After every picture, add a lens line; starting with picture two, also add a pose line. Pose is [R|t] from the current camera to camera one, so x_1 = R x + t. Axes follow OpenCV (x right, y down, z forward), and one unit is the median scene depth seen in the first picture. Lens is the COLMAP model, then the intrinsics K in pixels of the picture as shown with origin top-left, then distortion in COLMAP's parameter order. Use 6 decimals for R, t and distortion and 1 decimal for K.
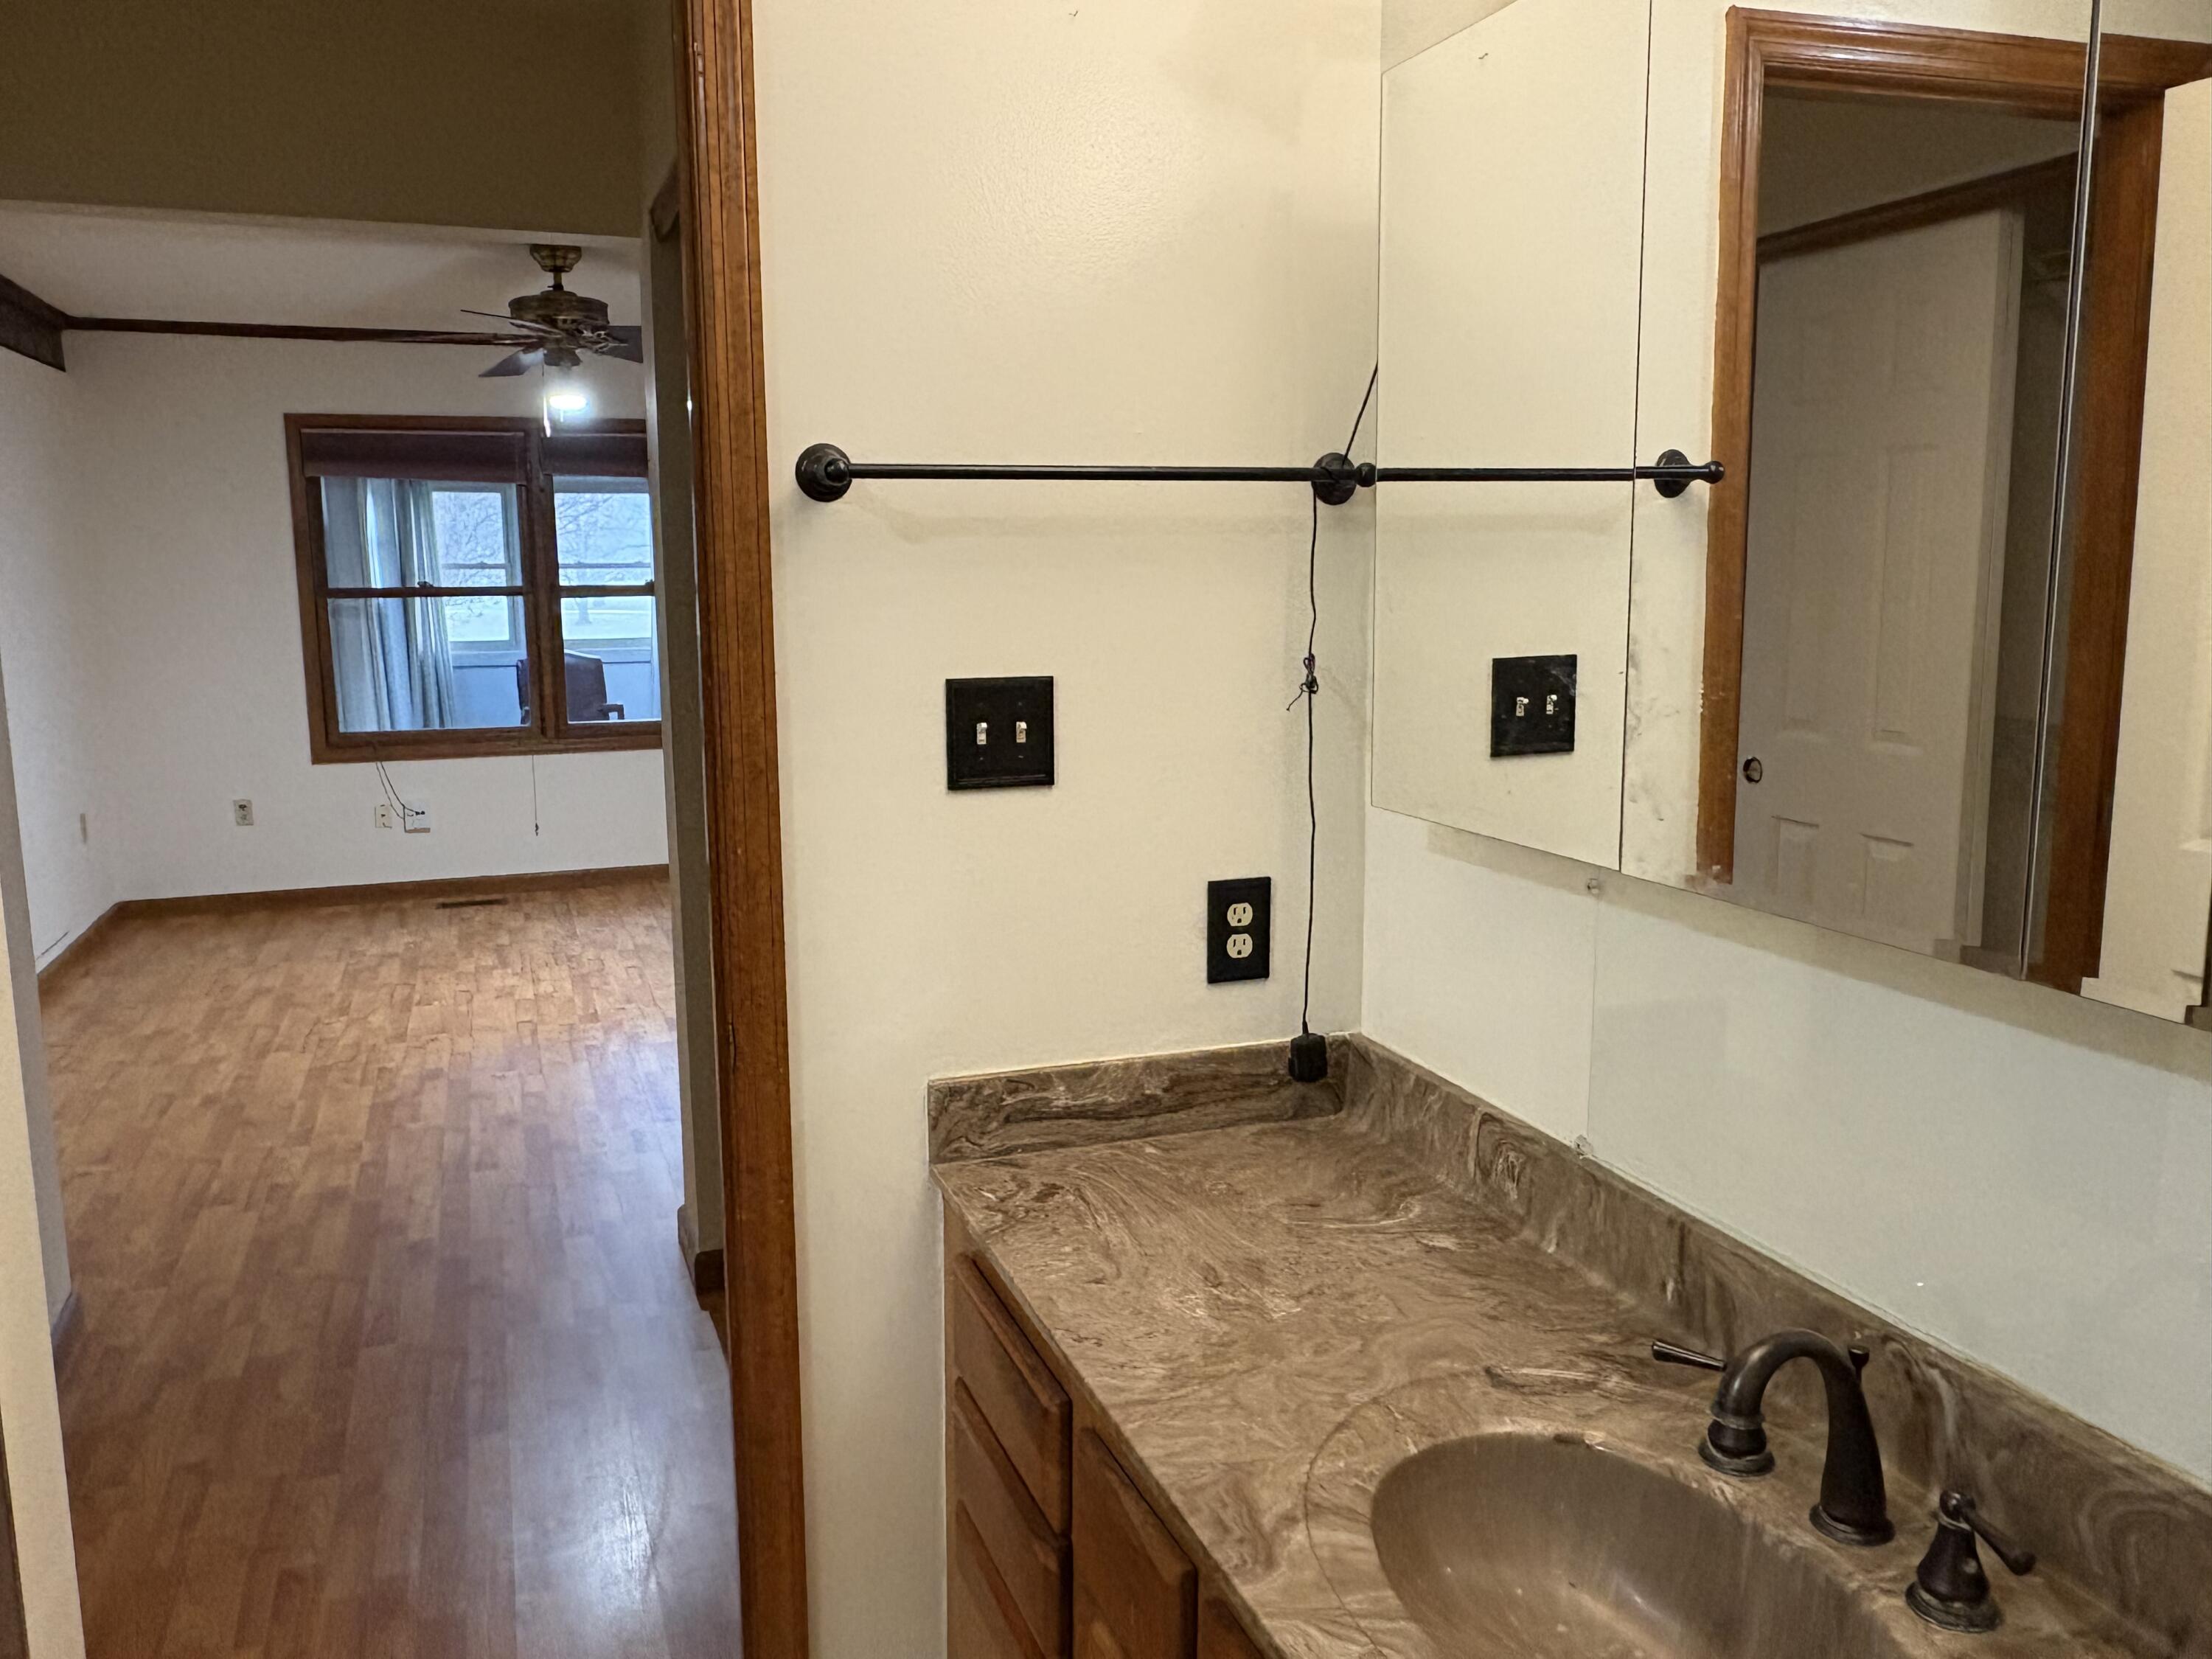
lens RADIAL K [[1630.7, 0, 1100.0], [0, 1630.7, 822.0], [0, 0, 1]] dist [-0.002531, 0.002258]
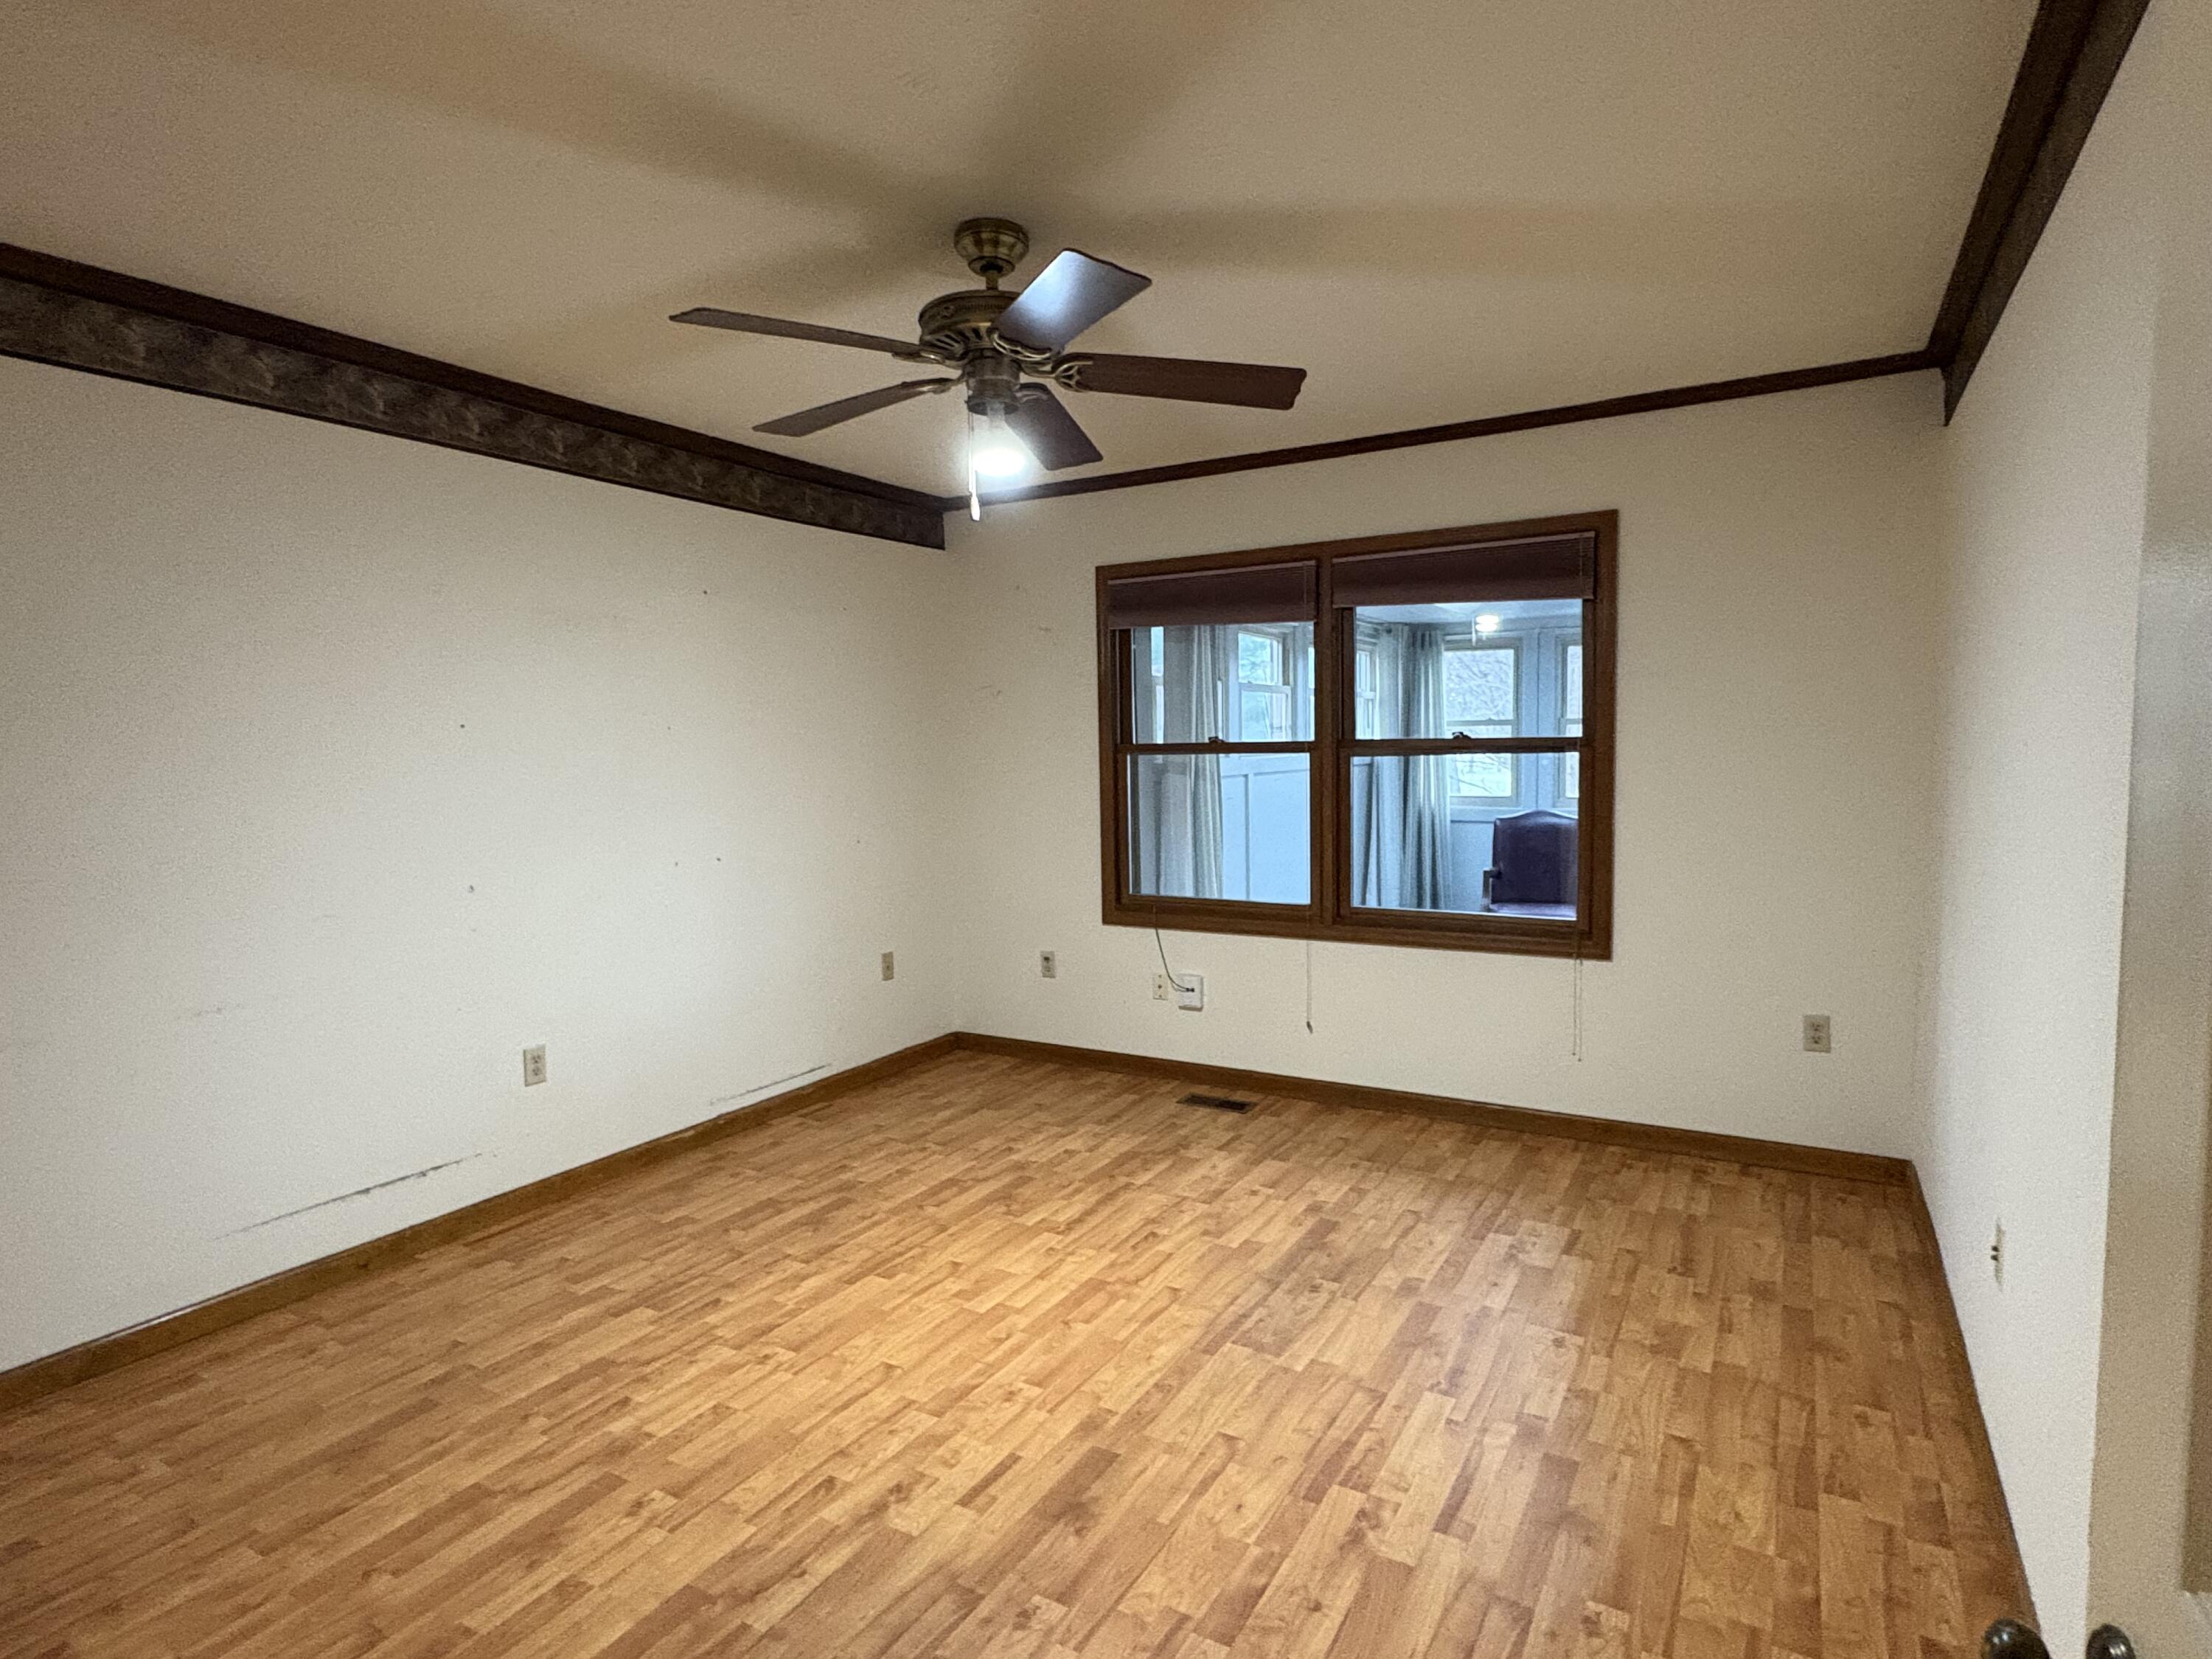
lens RADIAL K [[1169.0, 0, 1122.6], [0, 1169.0, 834.8], [0, 0, 1]] dist [0.004019, 0.000439]
pose [[0.627331, 0.055729, -0.776756, 0.063277], [-0.107359, 0.994101, -0.015384, -0.081750], [0.771317, 0.093042, 0.629613, 0.585417]]
